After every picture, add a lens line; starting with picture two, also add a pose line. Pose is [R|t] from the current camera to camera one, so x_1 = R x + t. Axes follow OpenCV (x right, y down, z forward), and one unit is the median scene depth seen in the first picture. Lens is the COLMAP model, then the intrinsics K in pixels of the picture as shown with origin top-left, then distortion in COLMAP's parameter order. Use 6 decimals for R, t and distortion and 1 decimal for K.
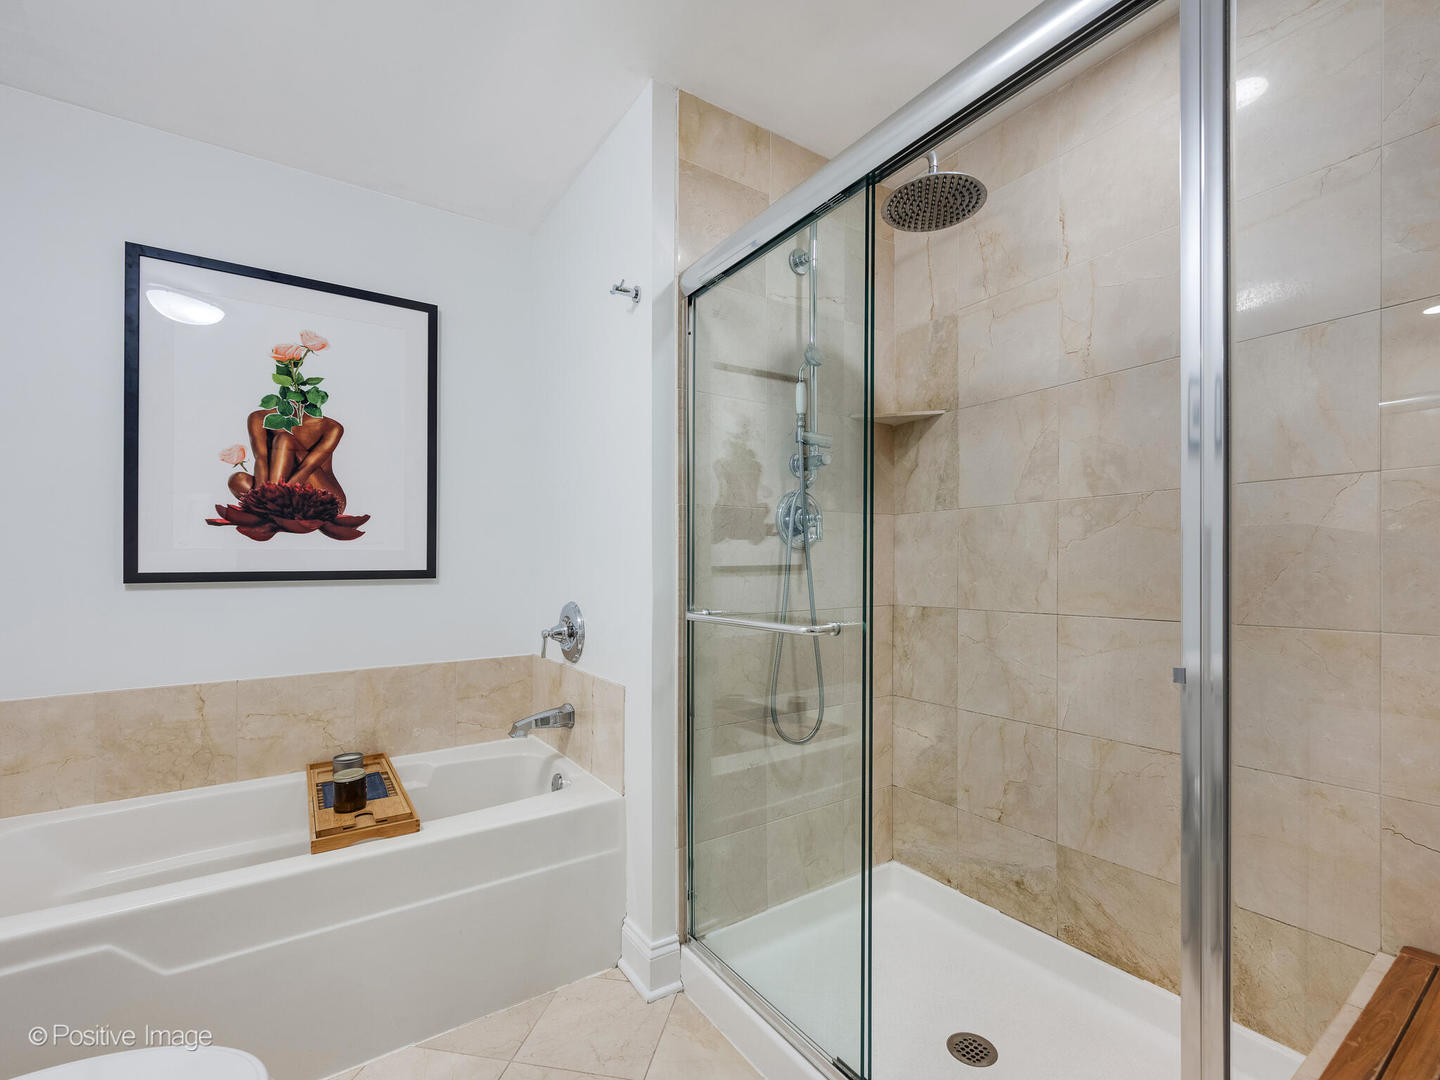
lens RADIAL K [[645.9, 0, 746.1], [0, 645.9, 564.5], [0, 0, 1]] dist [-0.002128, -0.000470]
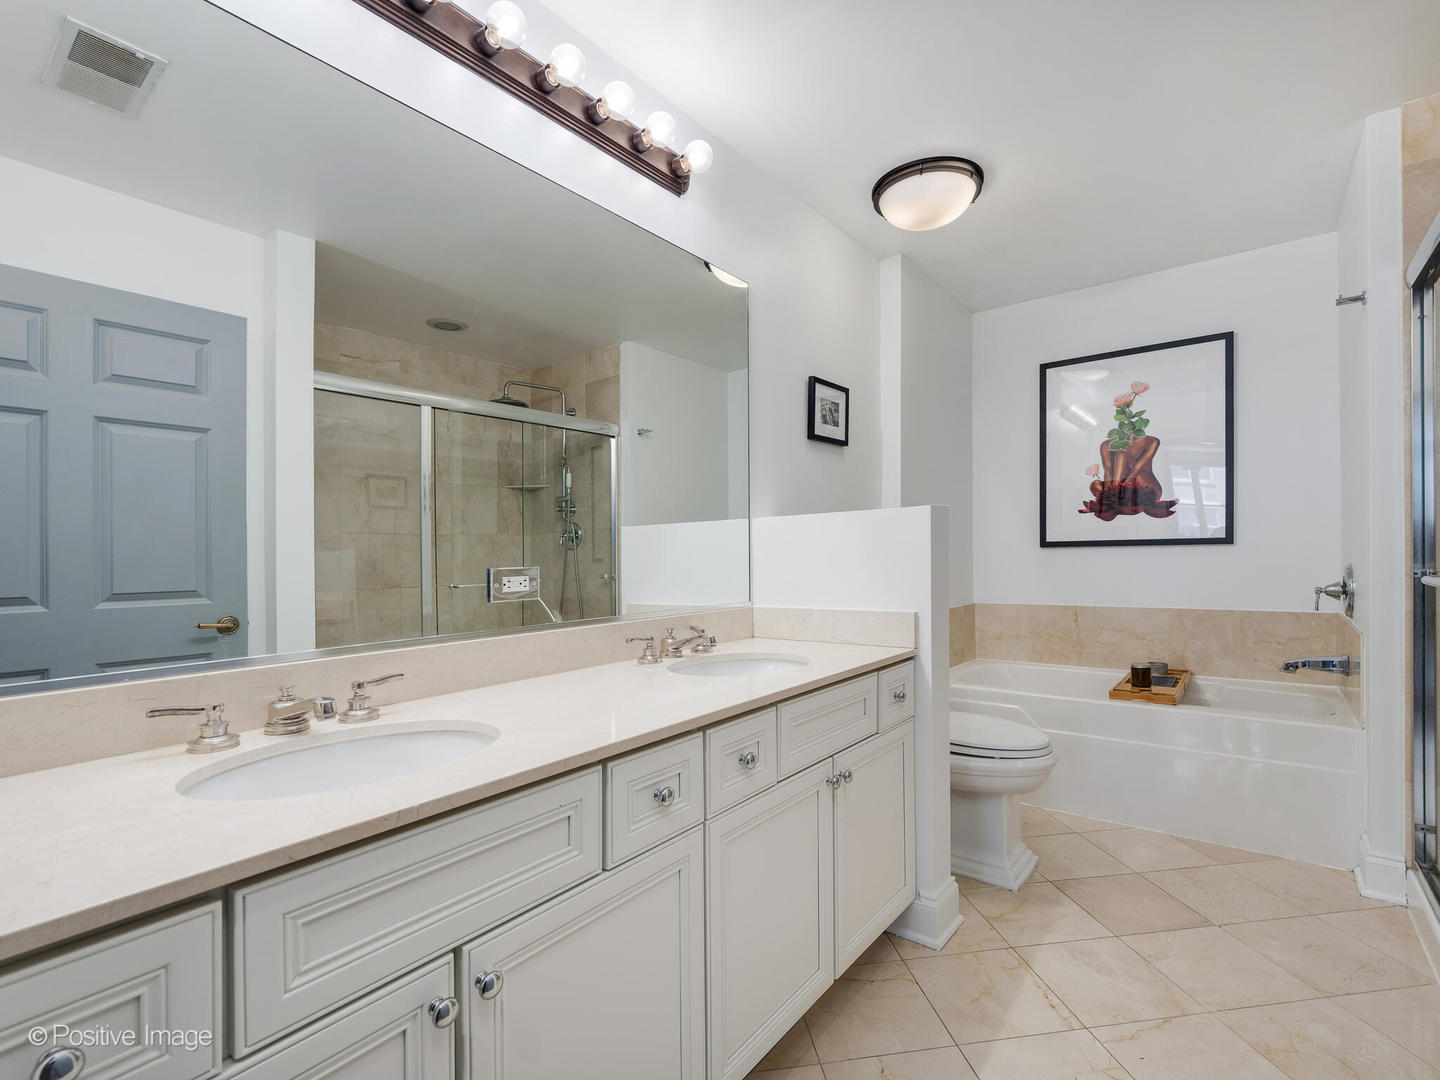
lens RADIAL K [[645.9, 0, 746.1], [0, 645.9, 564.5], [0, 0, 1]] dist [-0.002128, -0.000470]
pose [[0.368279, 0.027918, -0.929296, 0.408604], [0.021221, 0.999036, 0.038423, -0.009135], [0.929473, -0.033871, 0.367332, -0.428019]]
